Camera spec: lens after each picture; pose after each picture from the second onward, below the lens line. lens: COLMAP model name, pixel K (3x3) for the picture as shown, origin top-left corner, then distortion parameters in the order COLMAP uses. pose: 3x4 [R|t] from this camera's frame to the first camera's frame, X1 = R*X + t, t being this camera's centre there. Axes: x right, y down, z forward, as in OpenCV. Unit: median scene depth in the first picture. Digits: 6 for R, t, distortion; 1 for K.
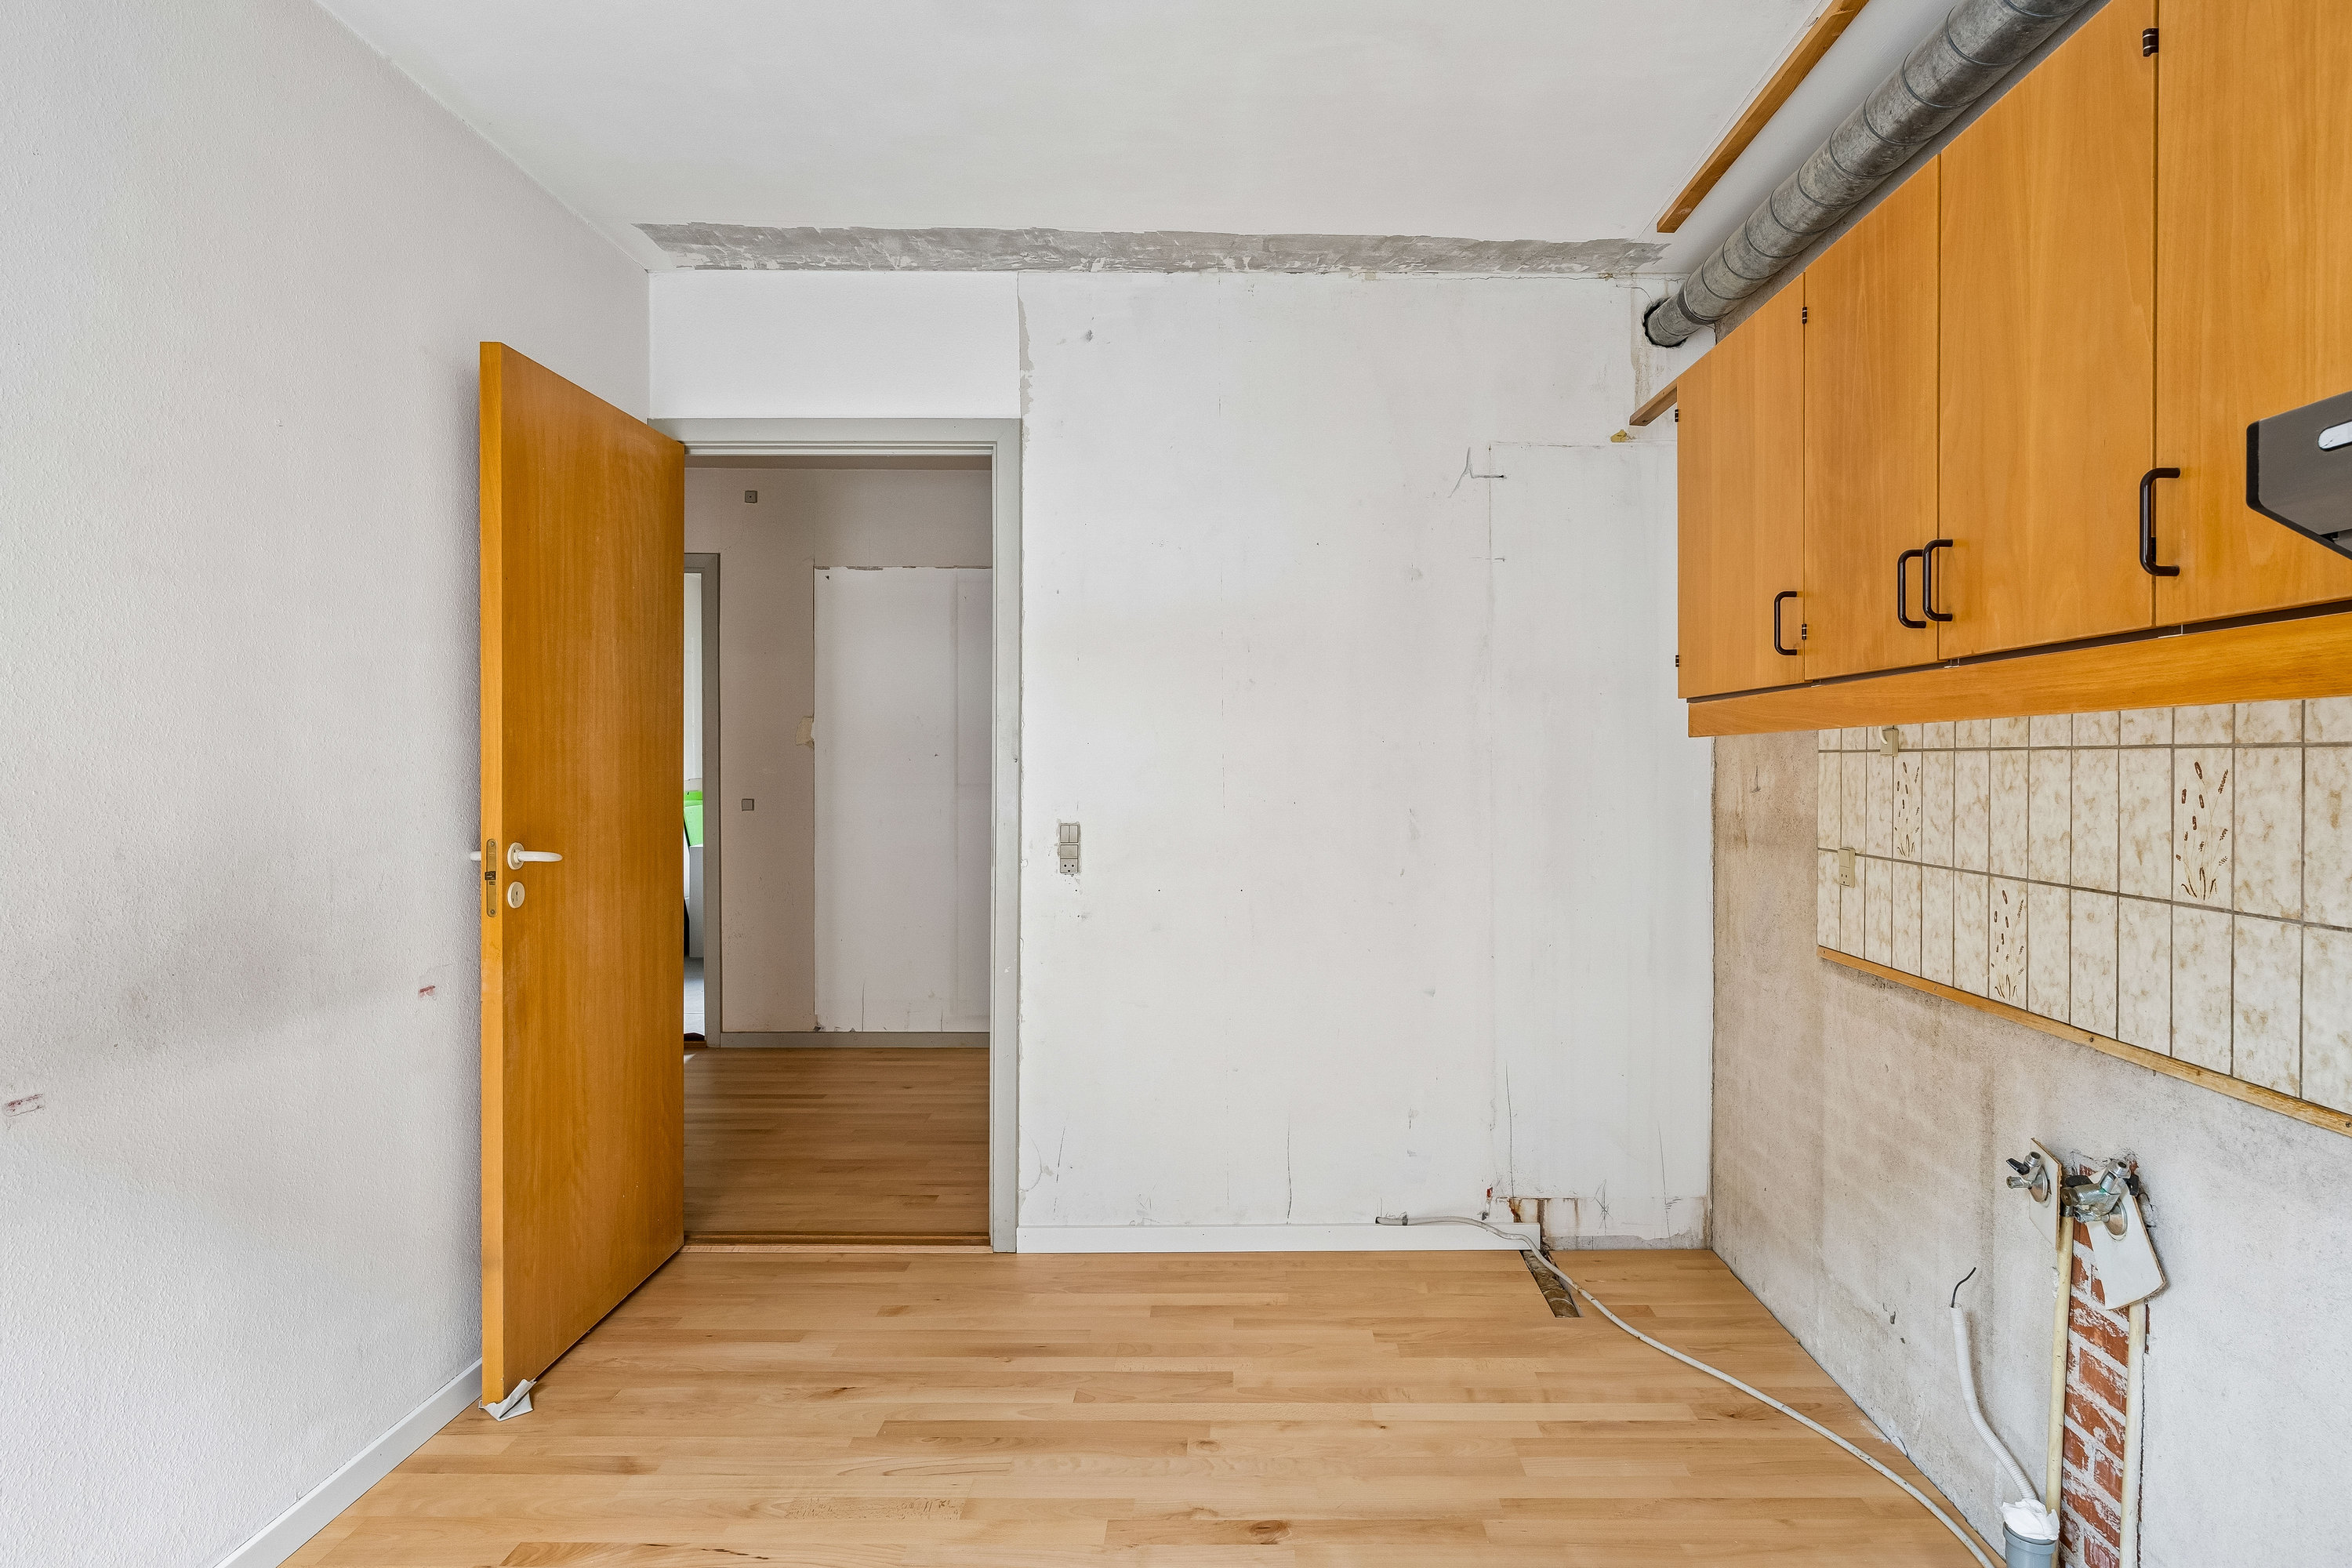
lens RADIAL K [[1251.5, 0, 1192.4], [0, 1251.5, 770.2], [0, 0, 1]] dist [-0.012297, 0.000260]
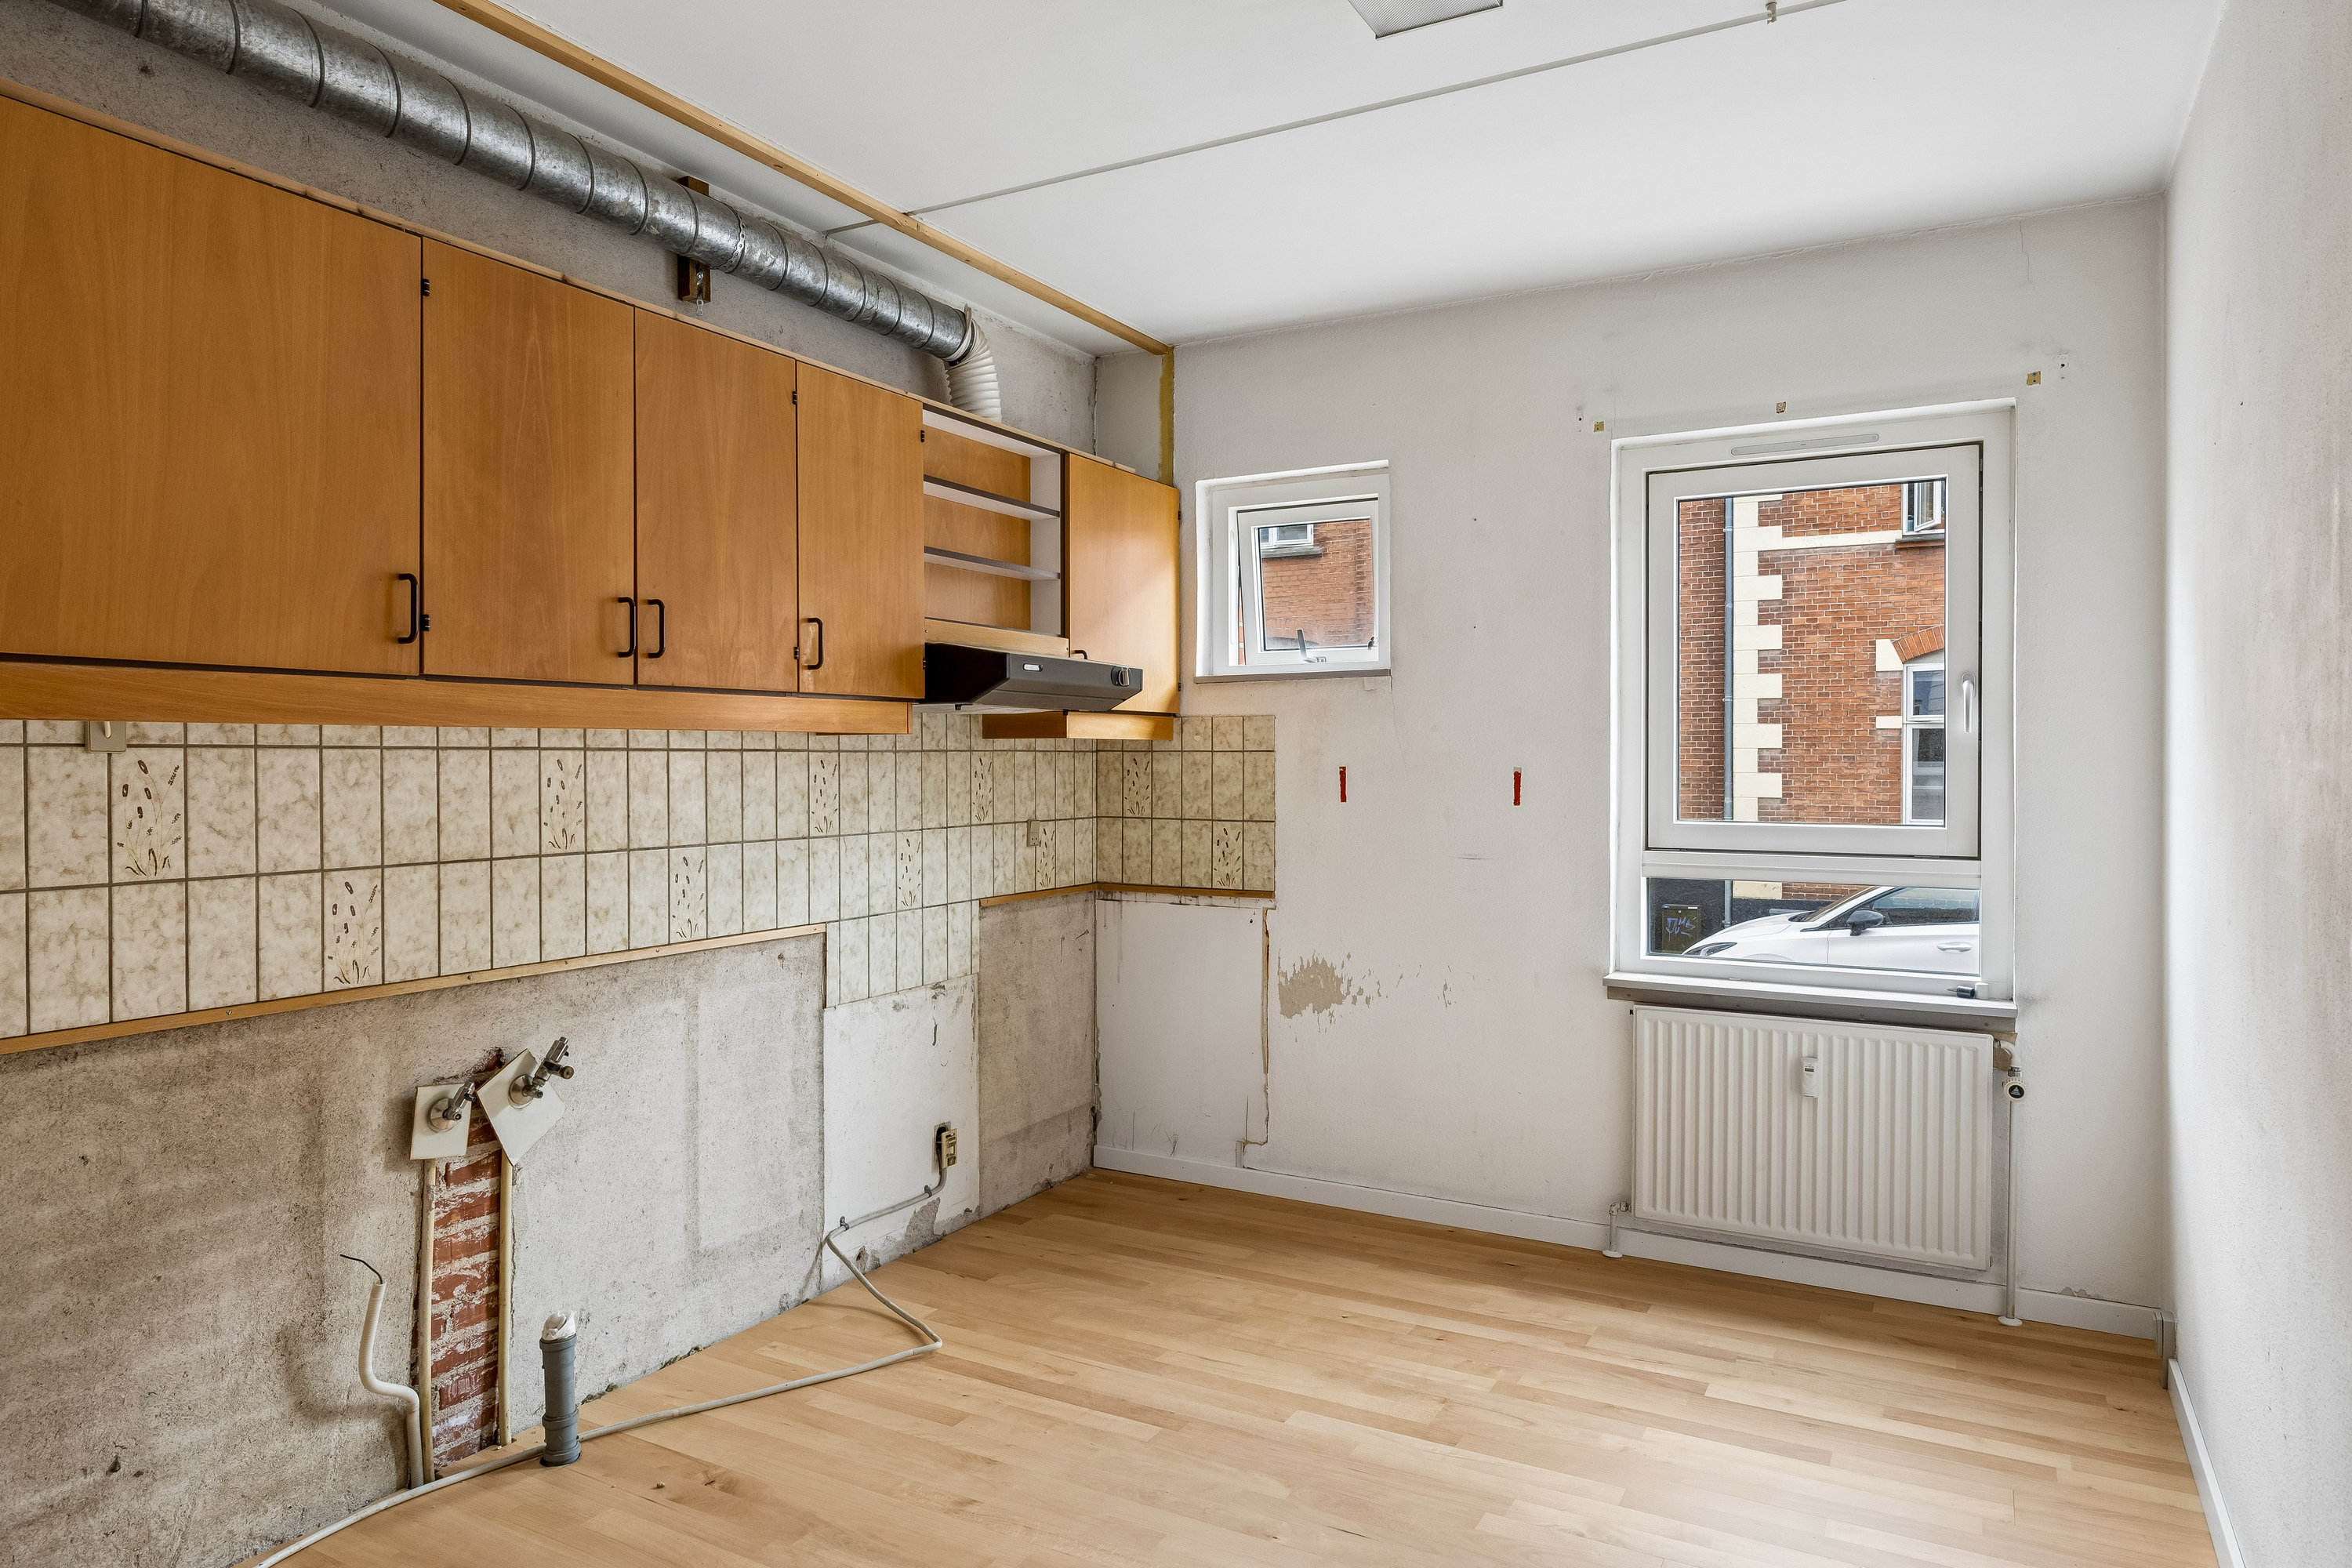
lens RADIAL K [[1398.5, 0, 1183.5], [0, 1398.5, 778.1], [0, 0, 1]] dist [-0.001687, 0.000666]
pose [[-0.888838, -0.005917, 0.458183, -0.572025], [0.004120, 0.999773, 0.020904, -0.014284], [-0.458202, 0.020468, -0.888612, 1.898535]]
